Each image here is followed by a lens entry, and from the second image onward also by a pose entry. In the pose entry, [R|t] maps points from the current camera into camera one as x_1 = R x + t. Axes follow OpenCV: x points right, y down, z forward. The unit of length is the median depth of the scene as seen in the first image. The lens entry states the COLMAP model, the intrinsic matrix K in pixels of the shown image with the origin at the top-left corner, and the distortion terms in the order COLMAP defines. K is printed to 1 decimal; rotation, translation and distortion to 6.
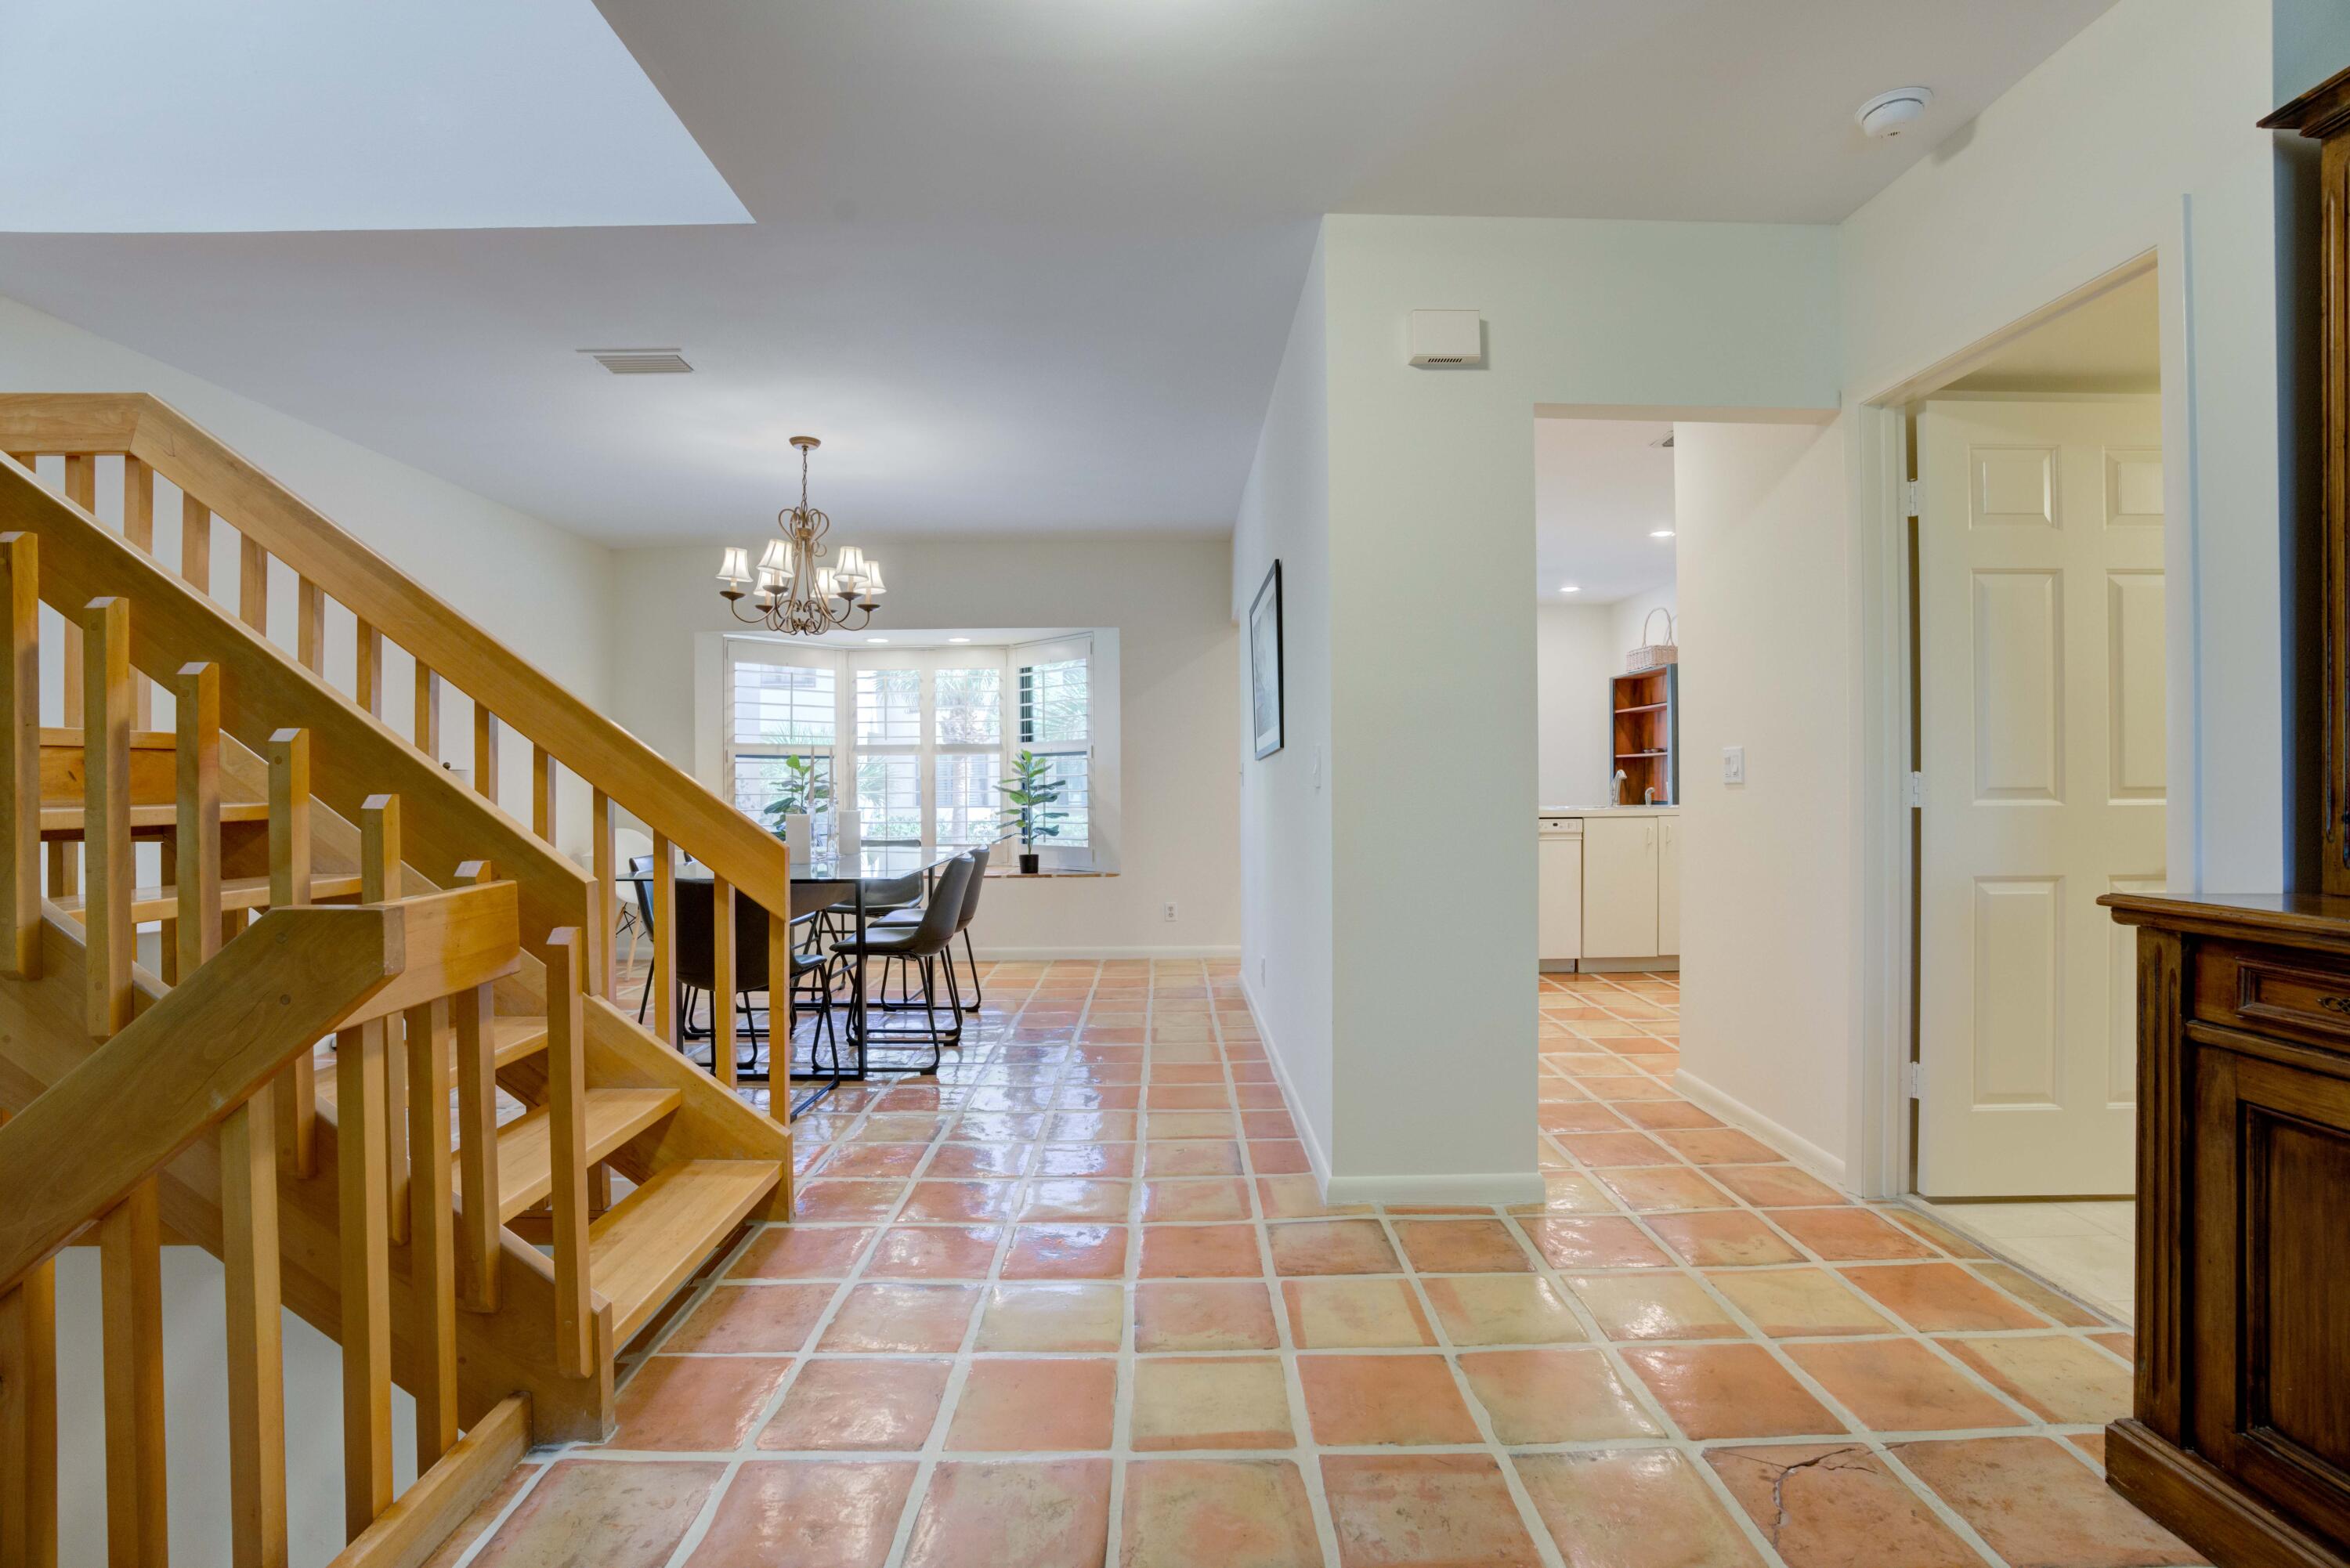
lens RADIAL K [[1058.5, 0, 1177.4], [0, 1058.5, 775.2], [0, 0, 1]] dist [-0.063812, 0.019468]
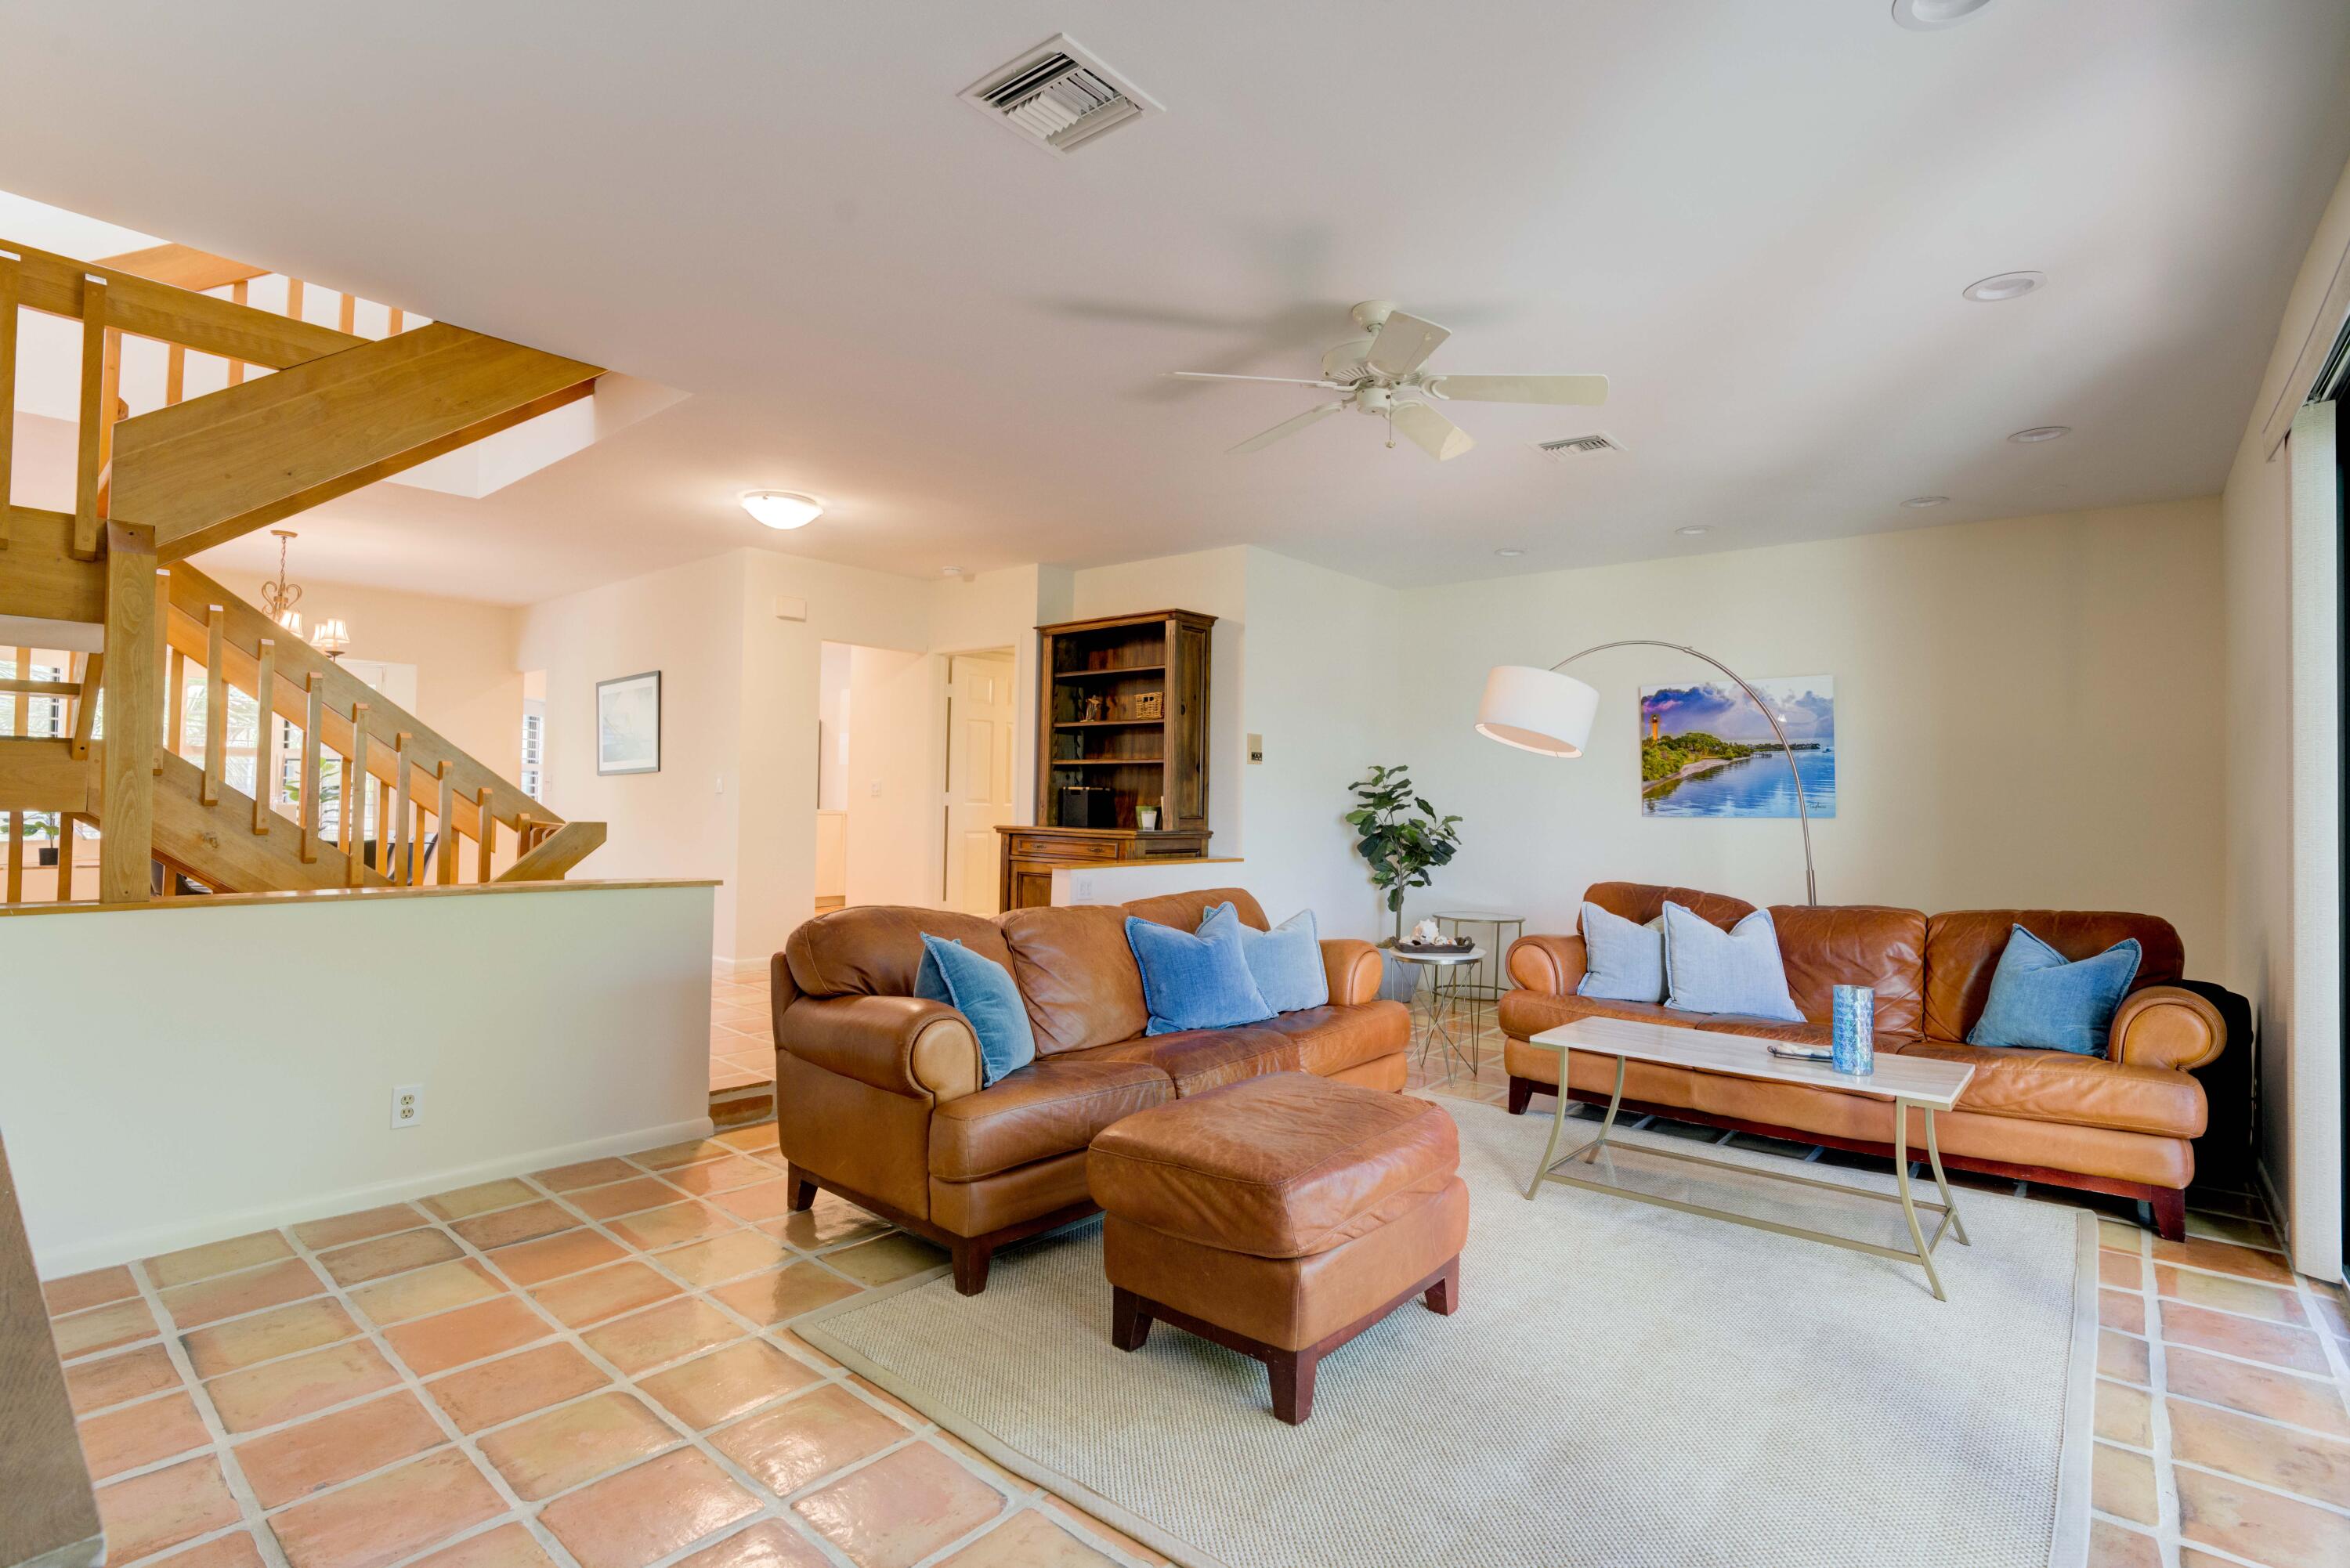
lens RADIAL K [[1110.3, 0, 1175.0], [0, 1110.3, 784.0], [0, 0, 1]] dist [-0.051032, 0.000013]
pose [[0.656723, 0.028524, 0.753592, -1.065861], [-0.023459, 0.999574, -0.017392, 0.010420], [-0.753767, -0.006257, 0.657113, -1.340426]]
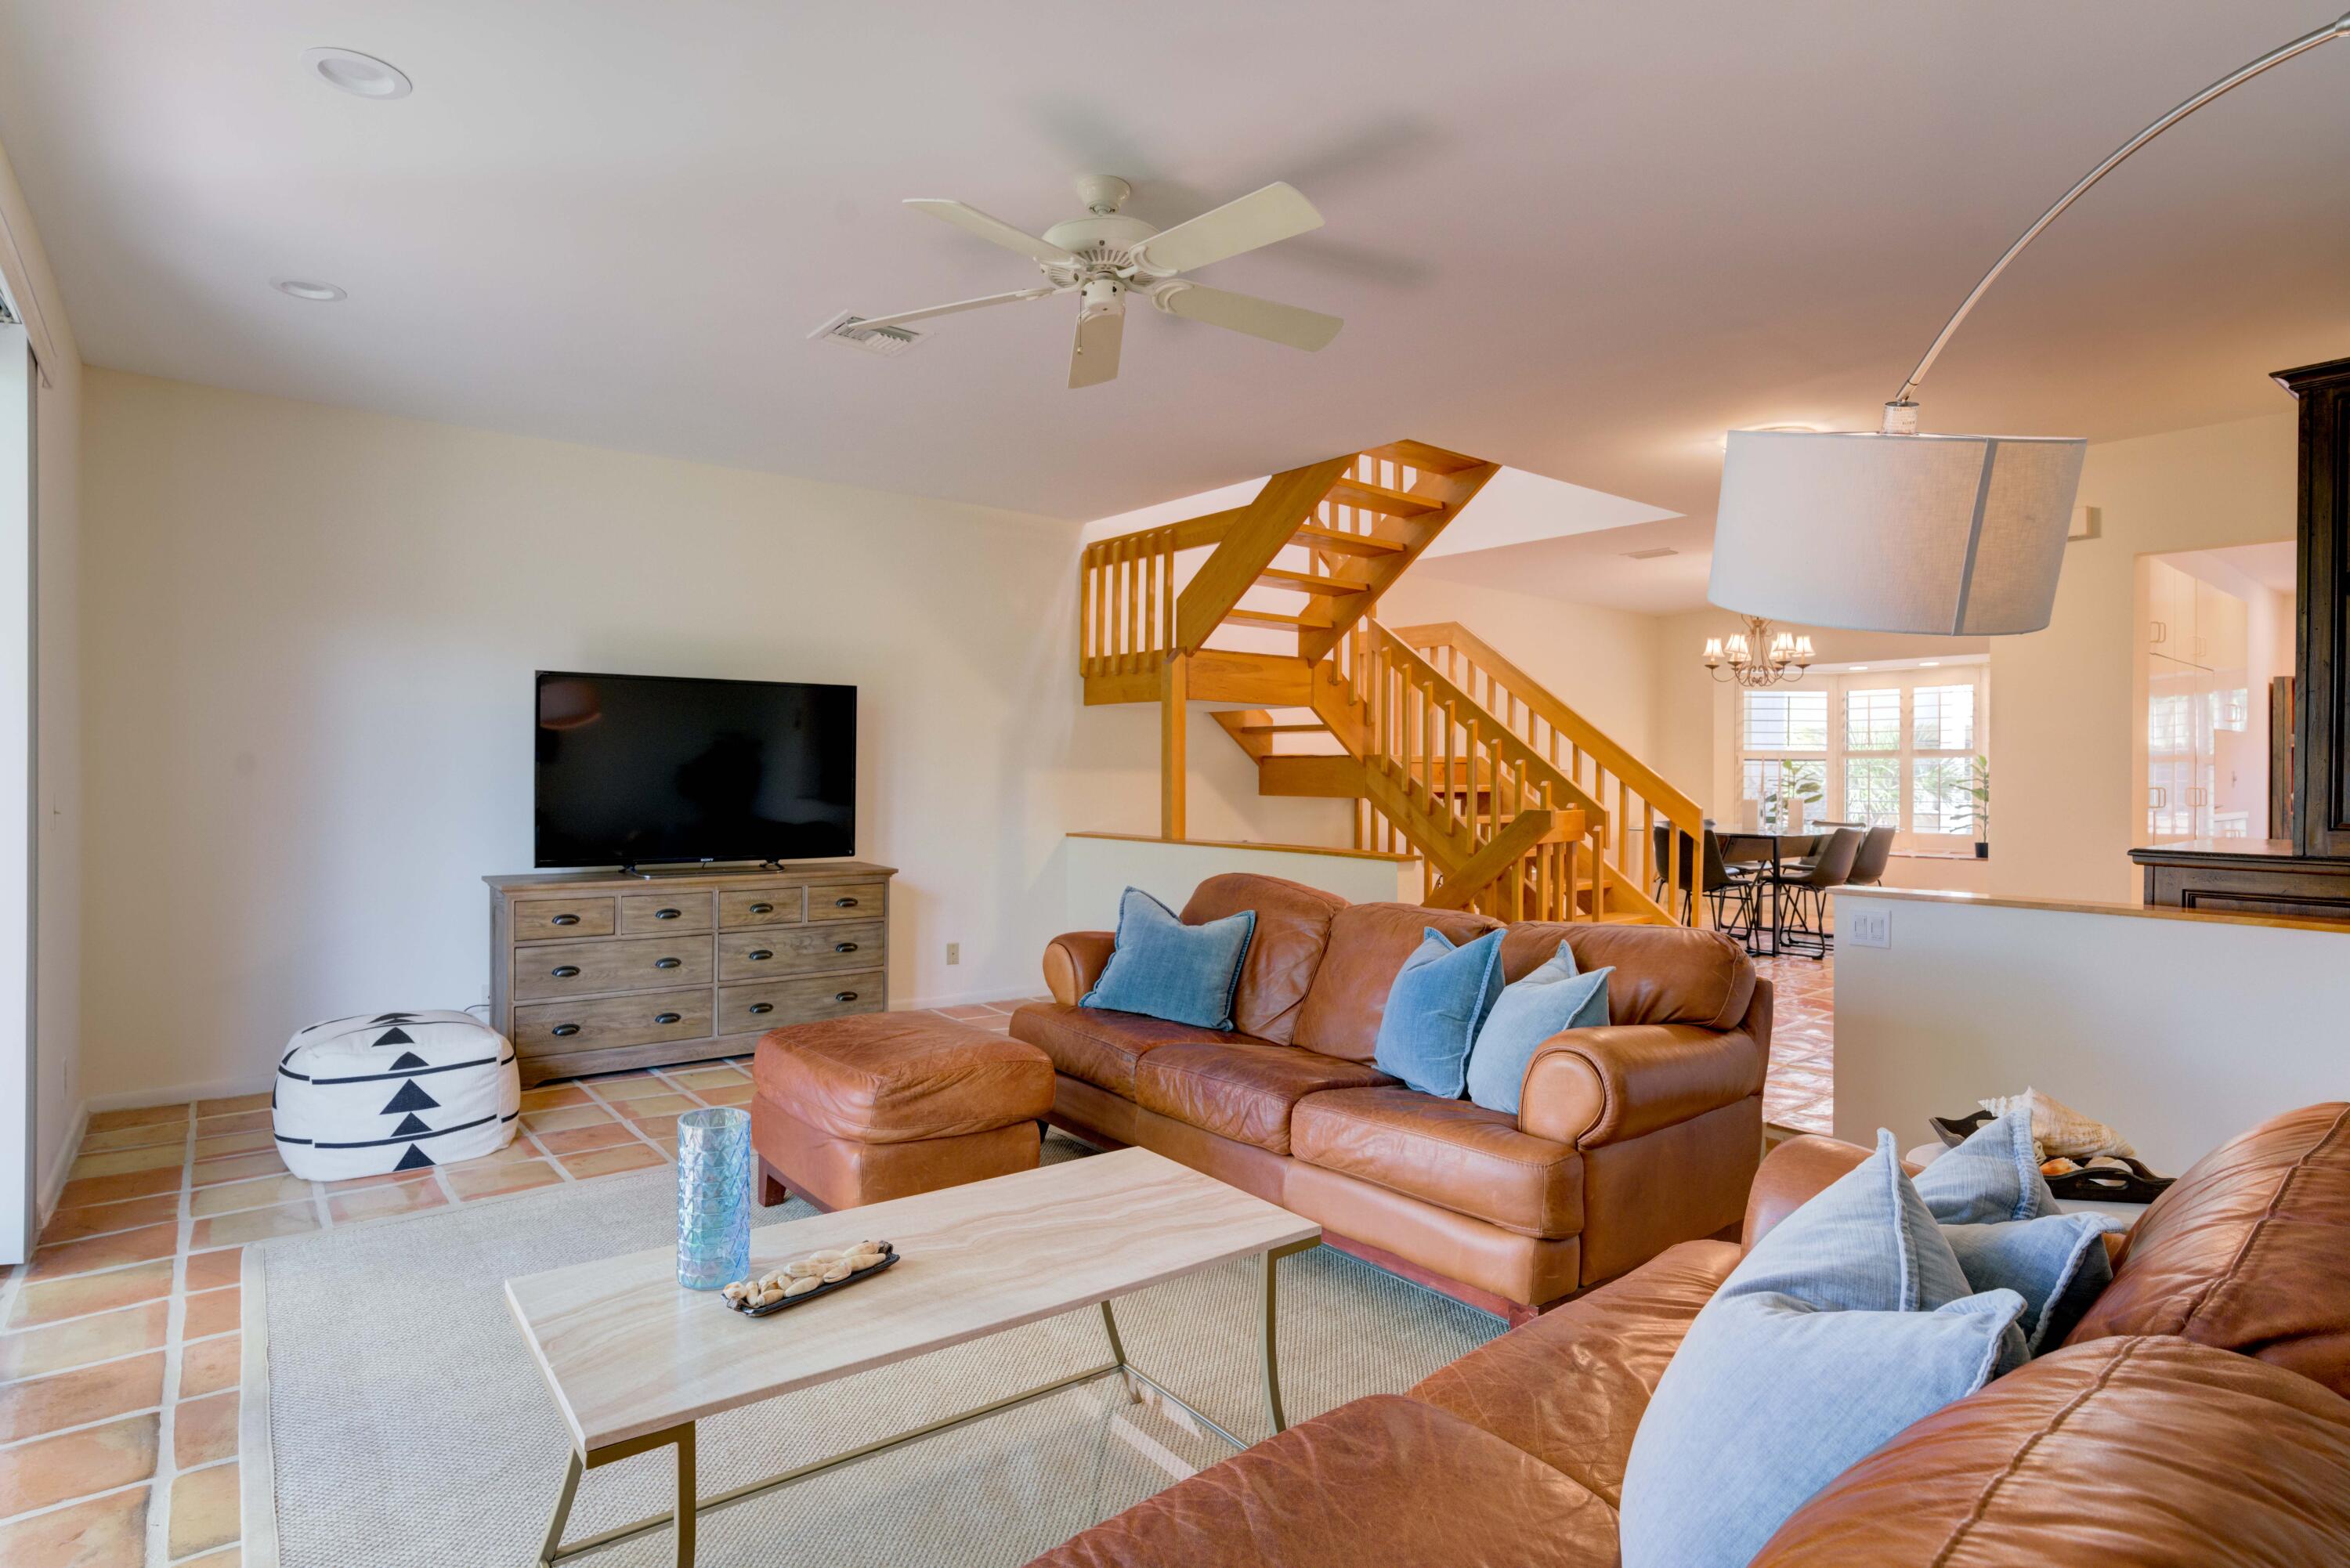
lens RADIAL K [[1213.9, 0, 1175.0], [0, 1213.9, 784.0], [0, 0, 1]] dist [-0.043257, 0.000612]
pose [[0.609592, 0.017232, -0.792528, 0.900417], [-0.008175, 0.999847, 0.015452, -0.012255], [0.792673, -0.002940, 0.609640, -1.325606]]
